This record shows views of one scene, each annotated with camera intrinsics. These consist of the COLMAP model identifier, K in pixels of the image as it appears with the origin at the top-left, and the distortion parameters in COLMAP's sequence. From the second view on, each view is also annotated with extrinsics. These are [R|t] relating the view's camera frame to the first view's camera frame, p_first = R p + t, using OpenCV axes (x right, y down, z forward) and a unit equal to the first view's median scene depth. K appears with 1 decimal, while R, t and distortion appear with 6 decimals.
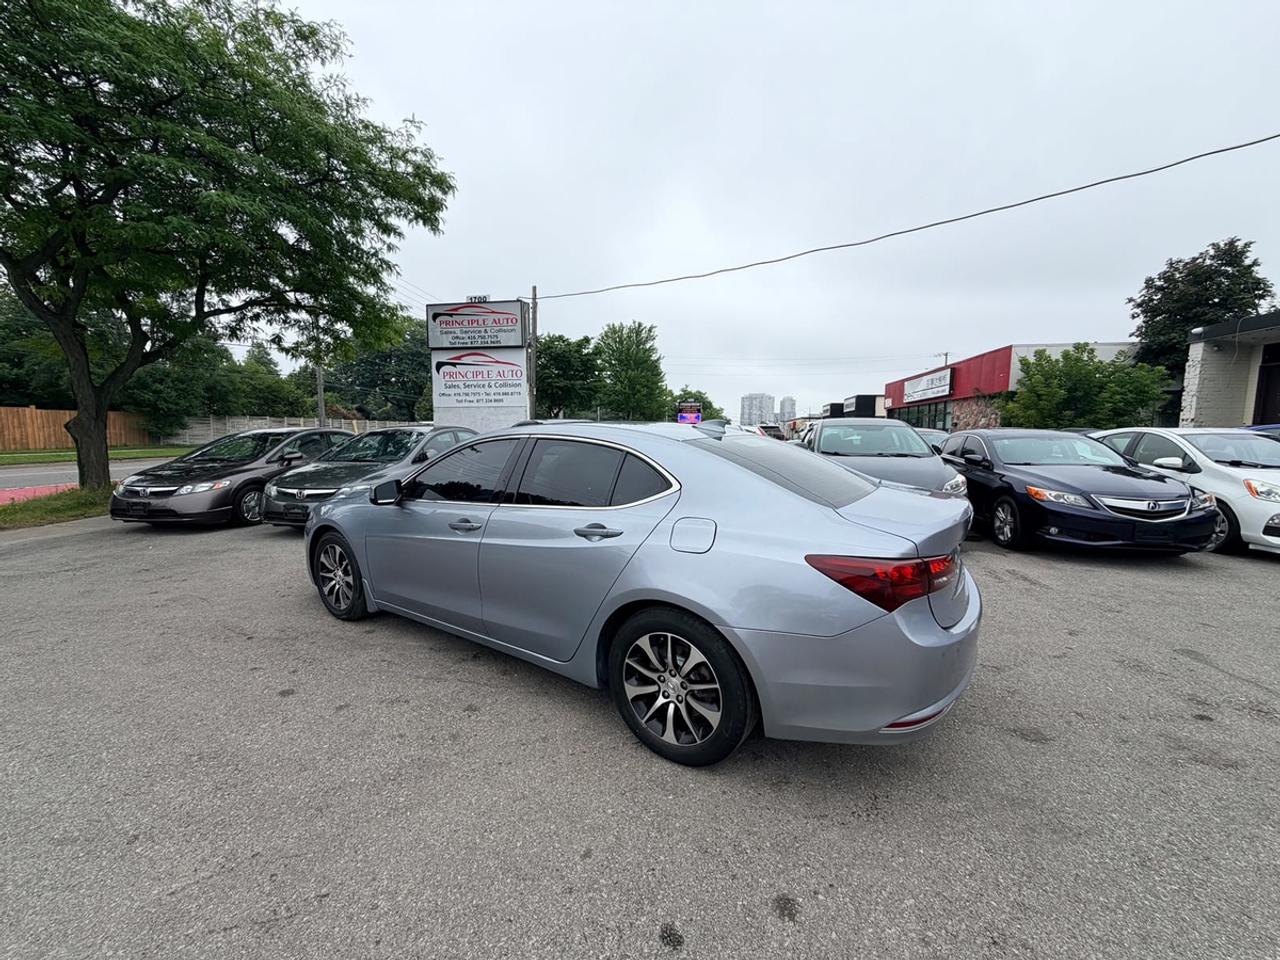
lens RADIAL K [[508.5, 0, 637.0], [0, 508.5, 481.7], [0, 0, 1]] dist [0.000502, -0.000444]
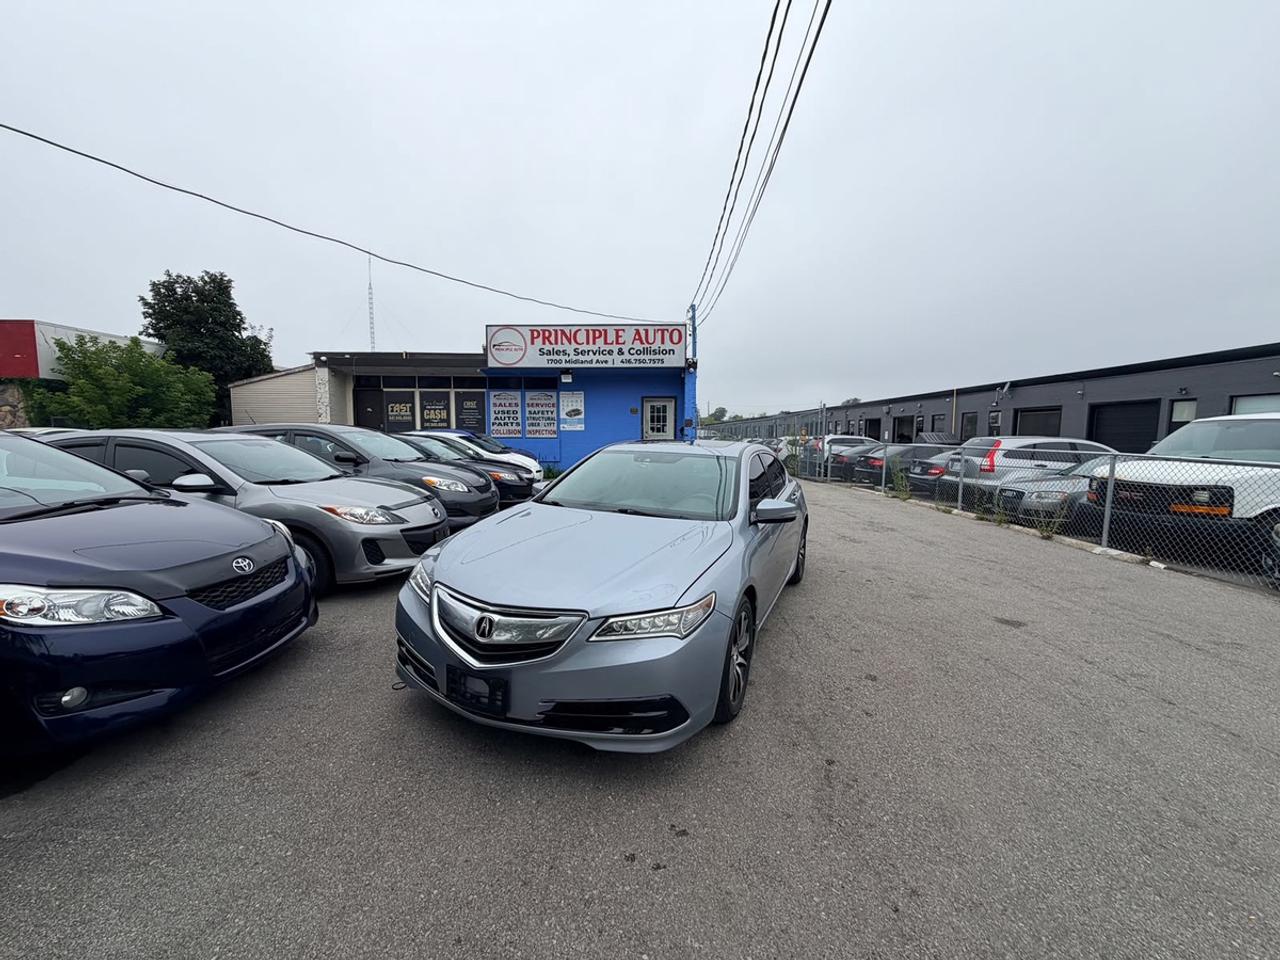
lens RADIAL K [[508.5, 0, 636.4], [0, 508.5, 481.0], [0, 0, 1]] dist [0.000502, -0.000444]
pose [[-0.164723, -0.101186, 0.981136, -0.427878], [0.088143, 0.989234, 0.116819, -0.055774], [-0.982394, 0.105723, -0.154031, 0.417395]]
